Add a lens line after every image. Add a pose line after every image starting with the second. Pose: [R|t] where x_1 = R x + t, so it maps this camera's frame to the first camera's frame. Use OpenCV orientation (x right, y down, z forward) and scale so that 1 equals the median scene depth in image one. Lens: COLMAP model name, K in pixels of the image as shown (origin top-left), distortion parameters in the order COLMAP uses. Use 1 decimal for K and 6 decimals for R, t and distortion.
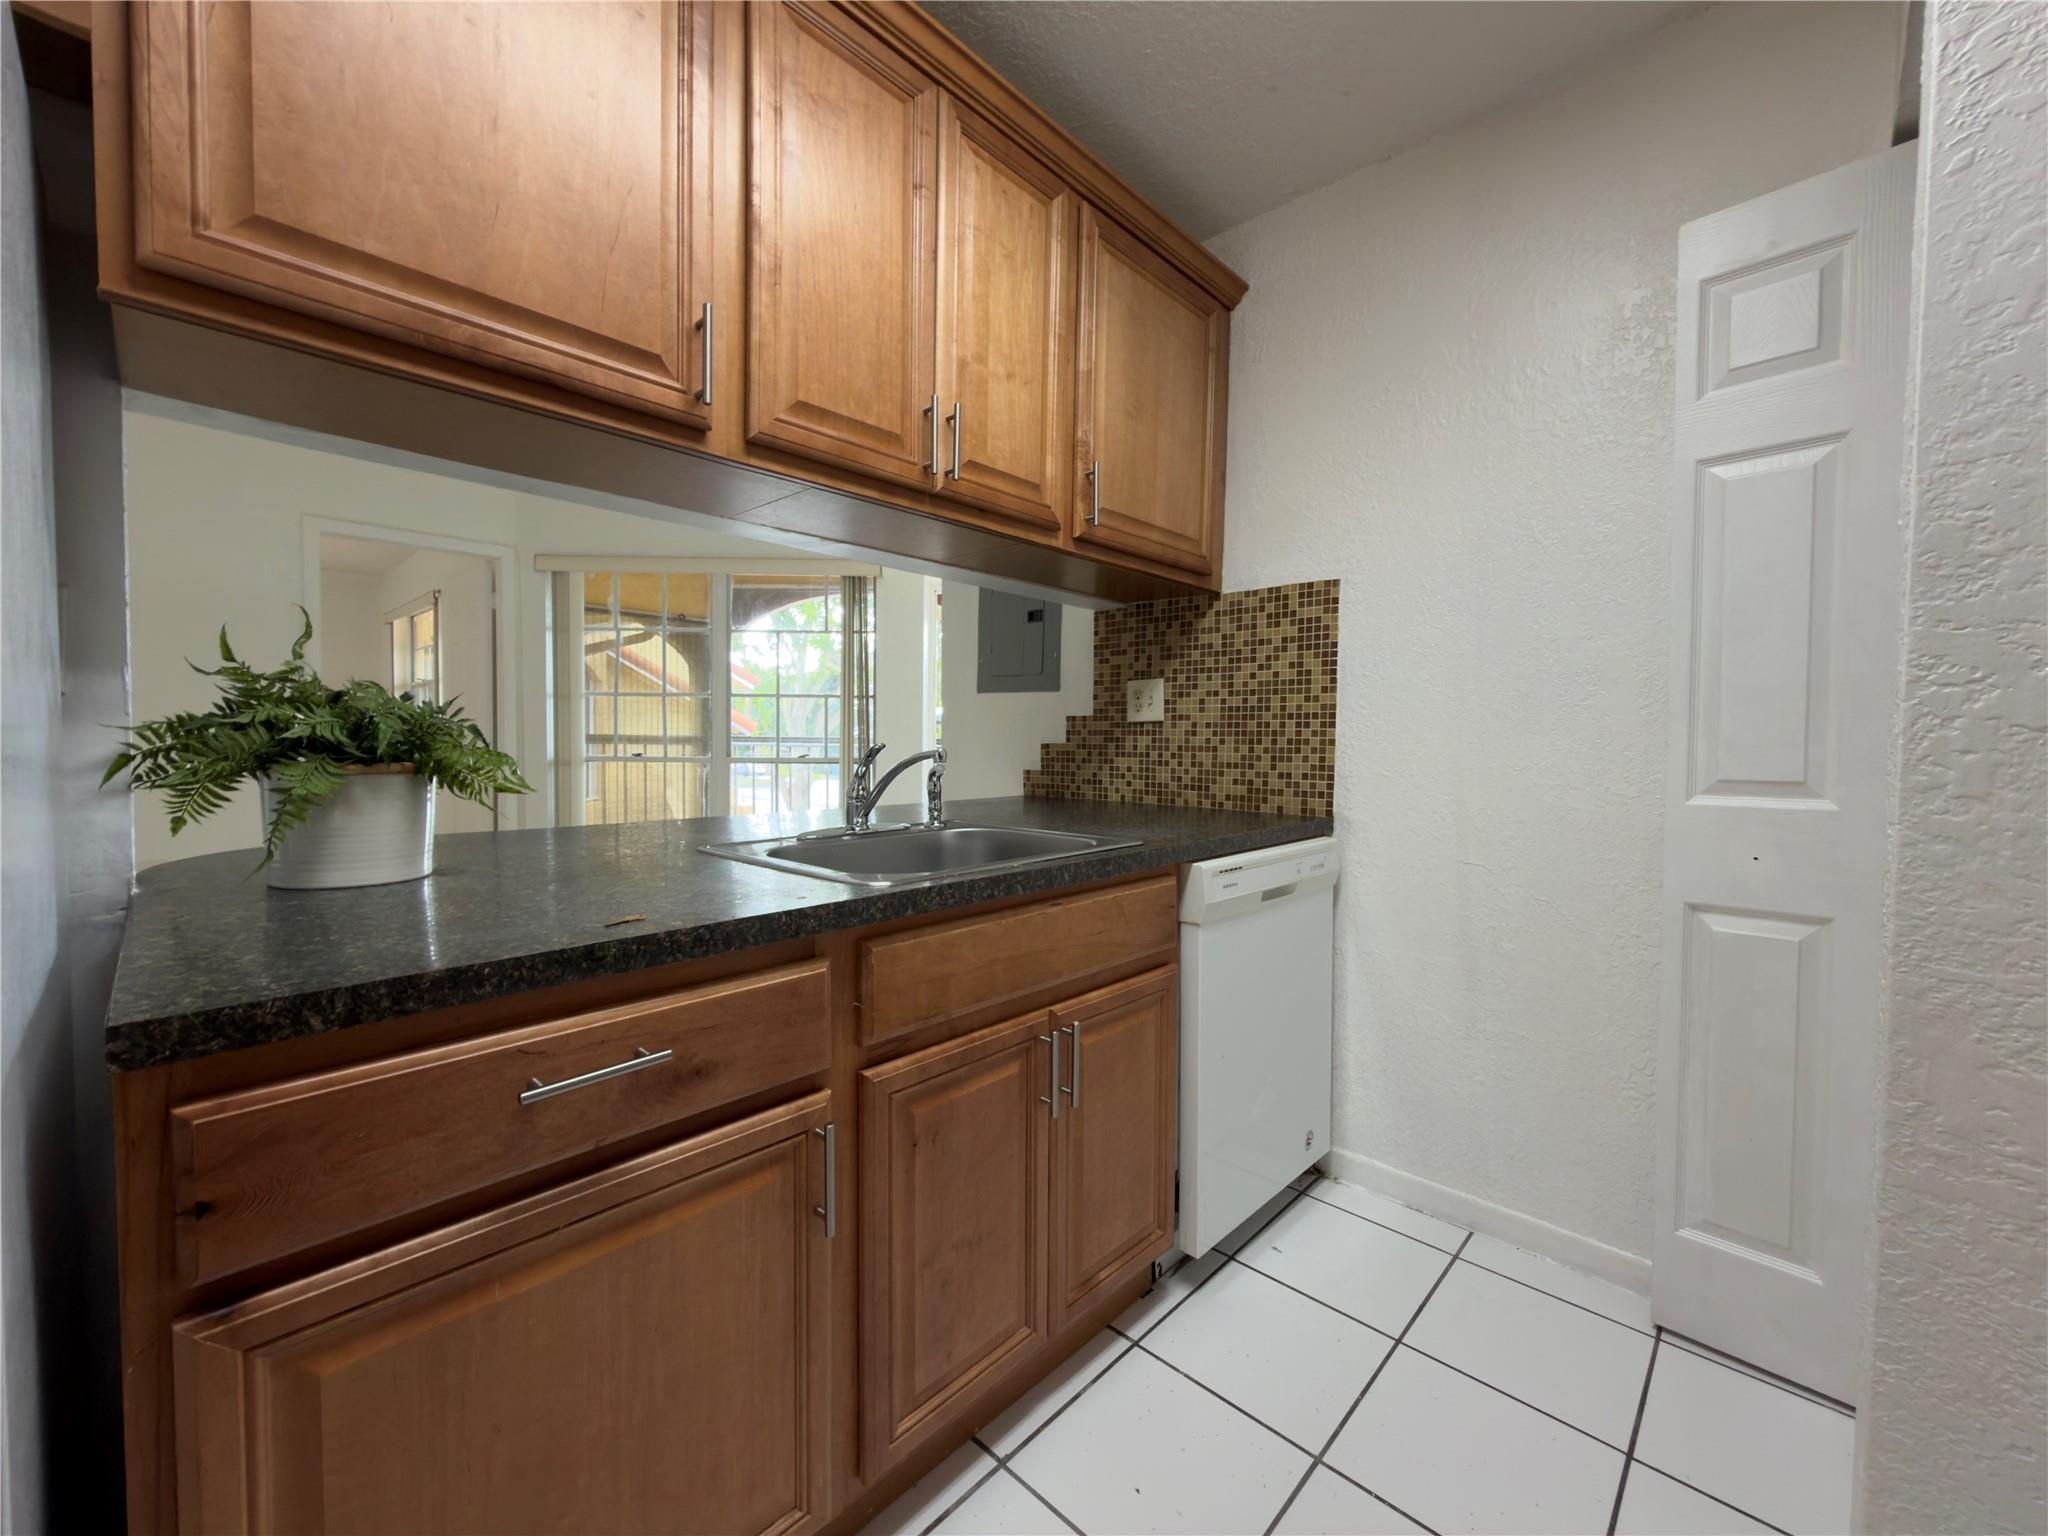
lens RADIAL K [[814.3, 0, 1020.4], [0, 814.3, 770.8], [0, 0, 1]] dist [-0.002154, 0.000894]
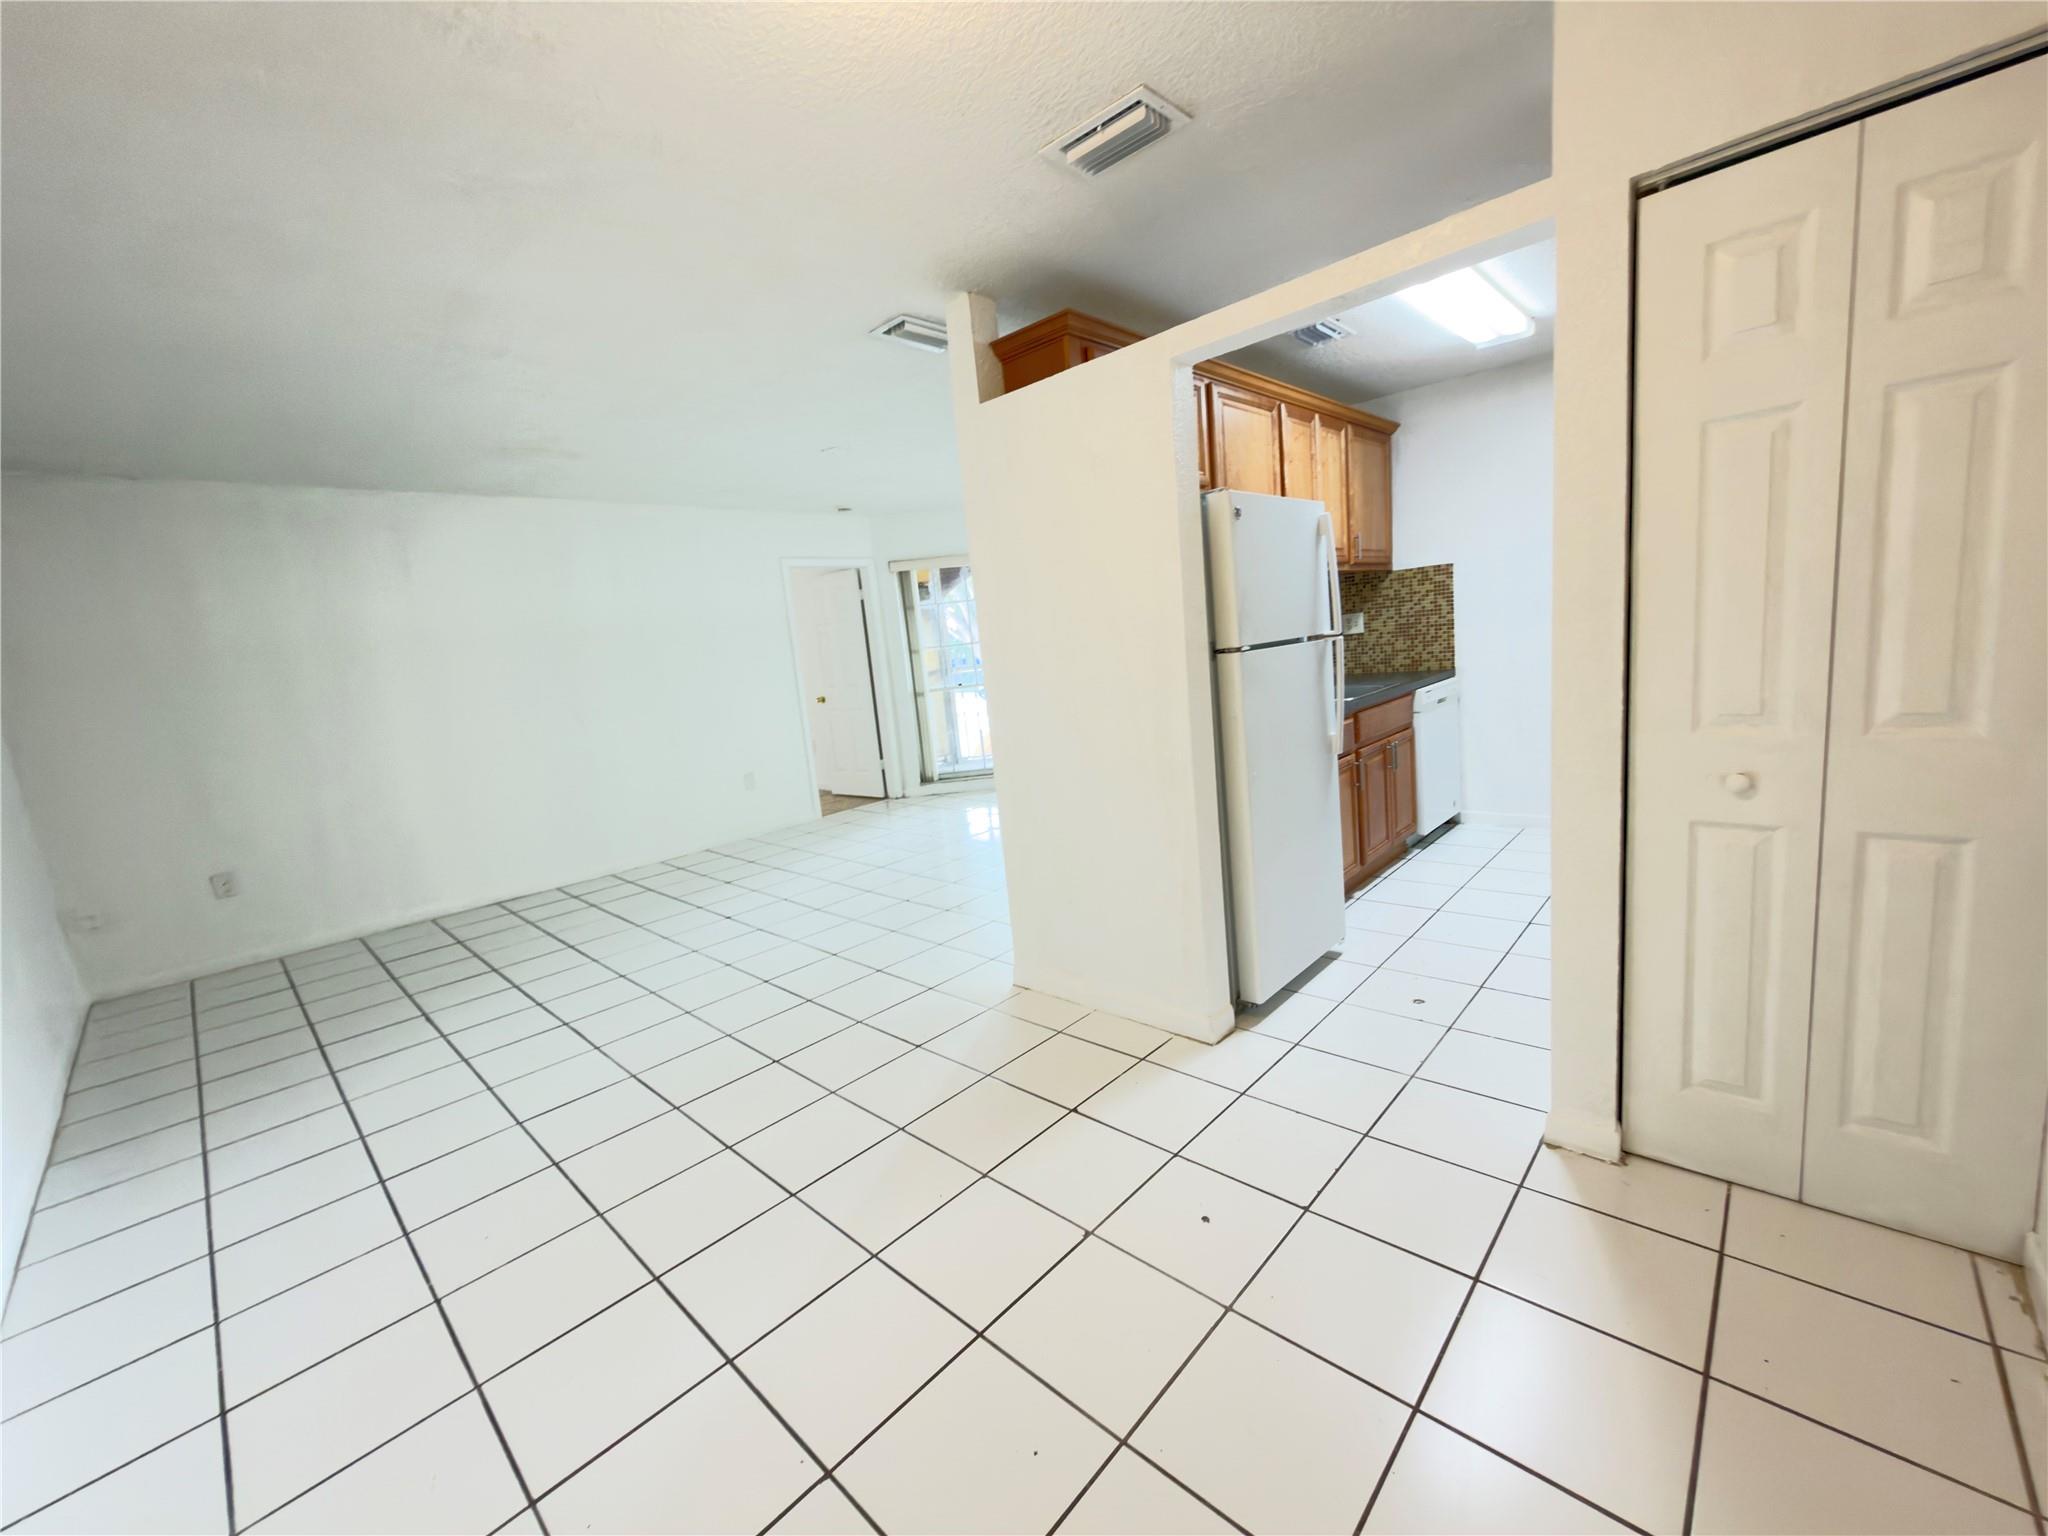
lens RADIAL K [[814.3, 0, 1023.5], [0, 814.3, 771.0], [0, 0, 1]] dist [-0.002154, 0.000894]
pose [[0.993847, -0.110479, -0.007956, -0.799804], [0.110654, 0.987071, 0.115958, -0.055971], [-0.004958, -0.116125, 0.993222, -1.245804]]
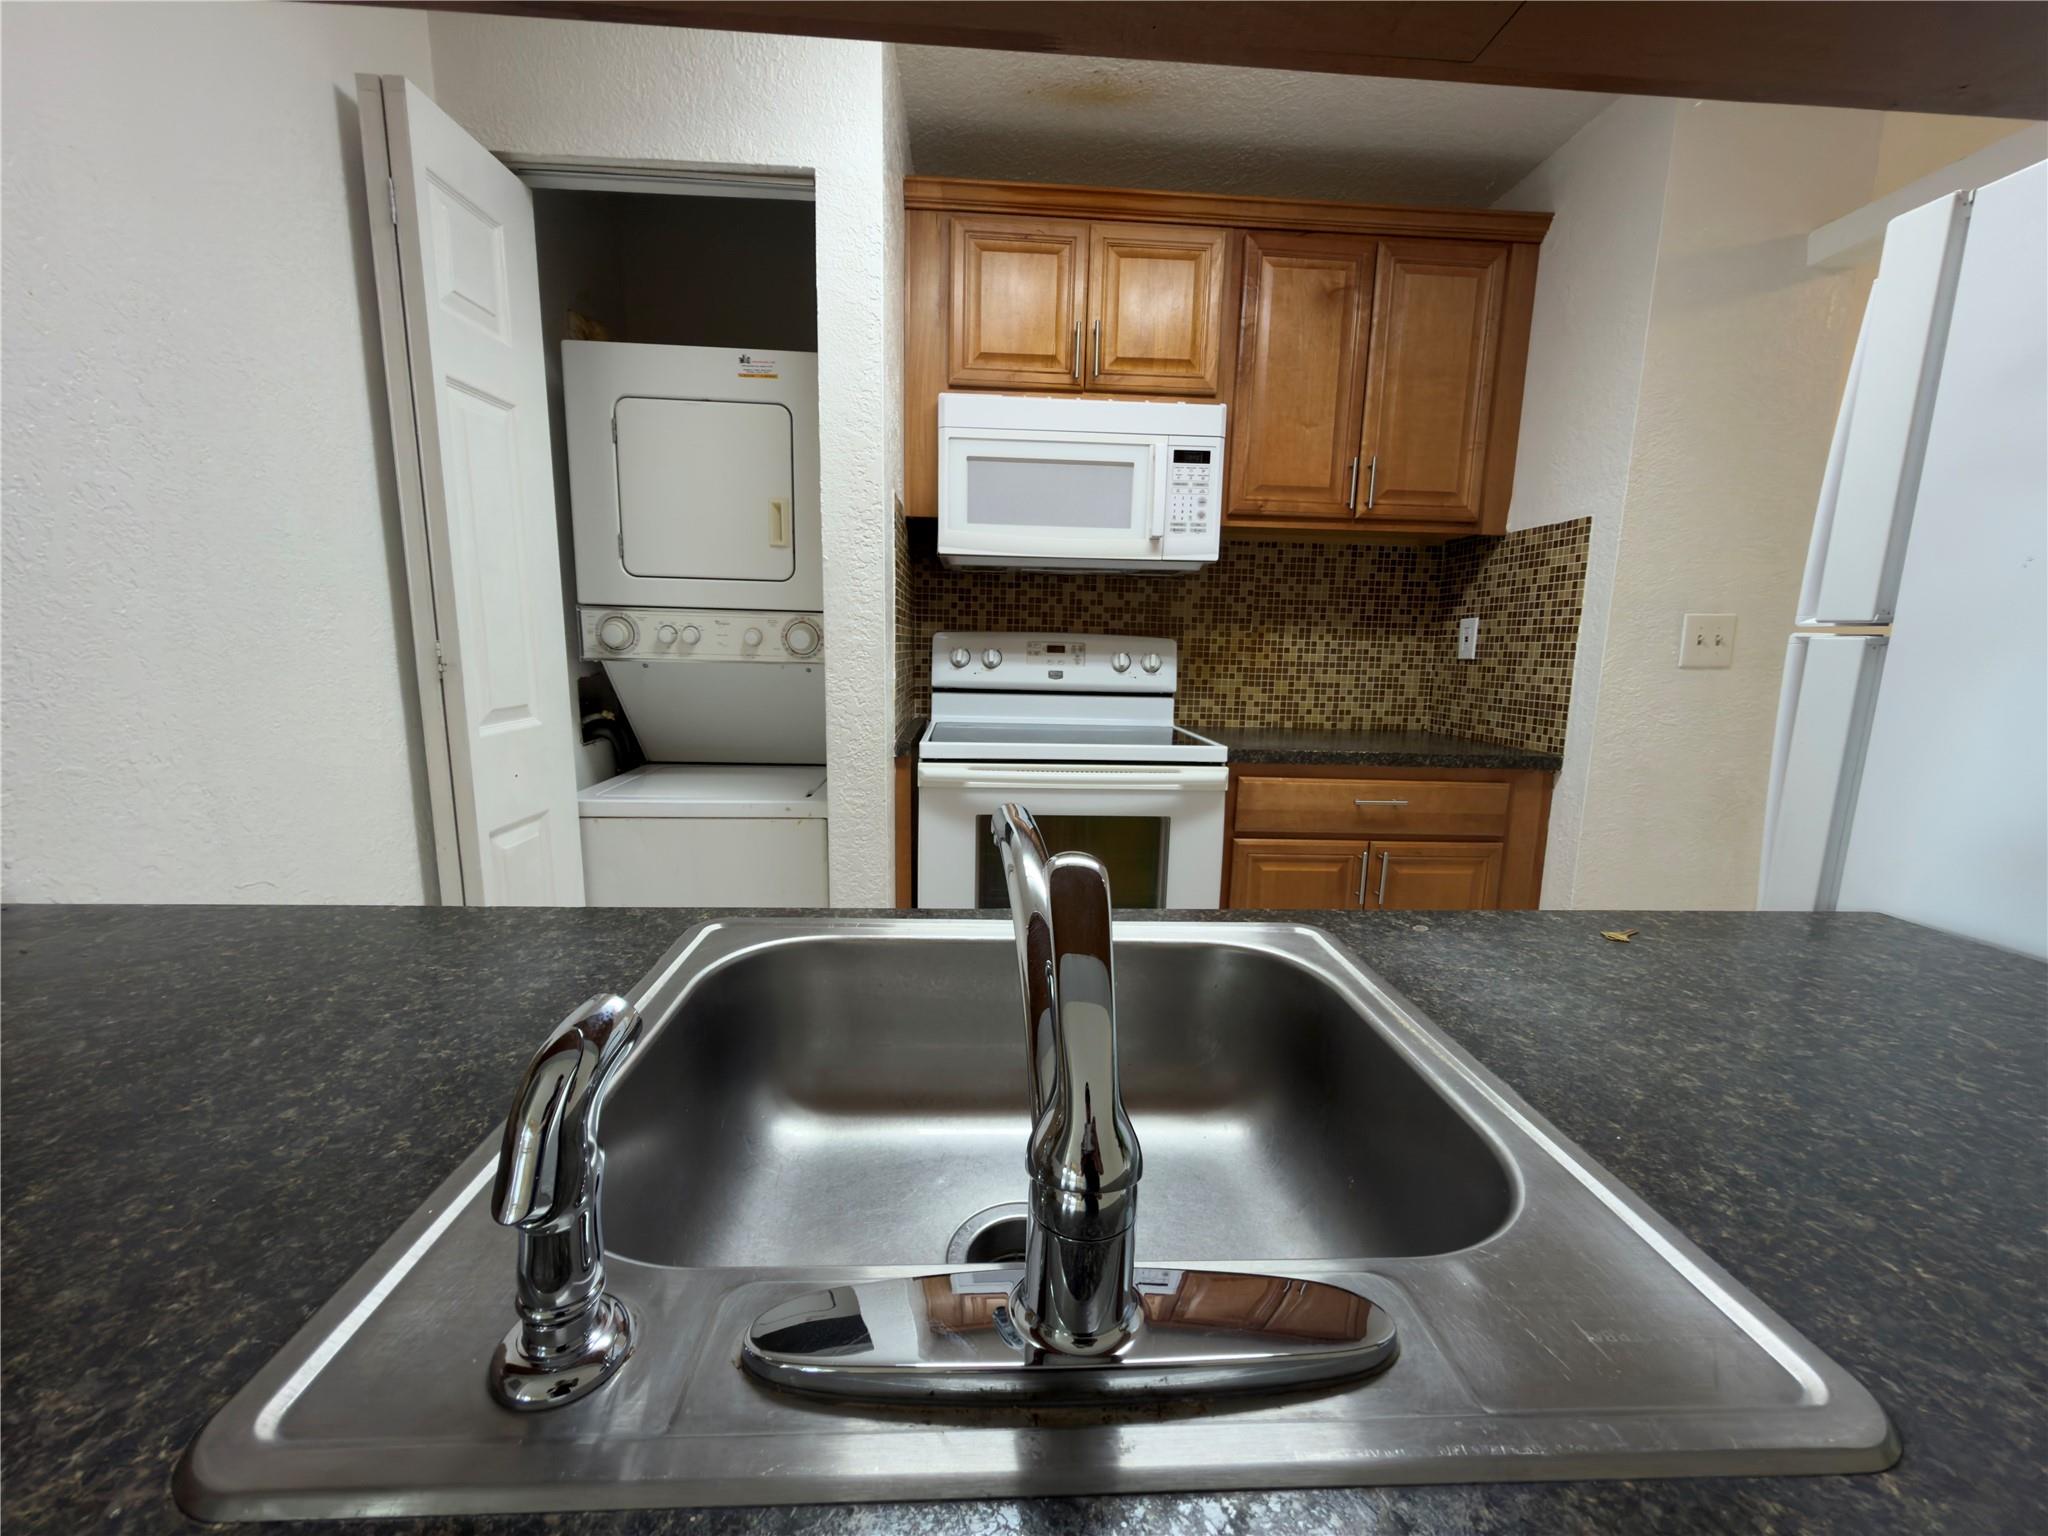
lens RADIAL K [[814.3, 0, 1016.3], [0, 814.3, 771.4], [0, 0, 1]] dist [-0.002154, 0.000894]
pose [[-0.733595, -0.133307, 0.666384, -0.234520], [0.000494, 0.980467, 0.196682, -0.078702], [-0.679587, 0.144614, -0.719200, 0.886545]]
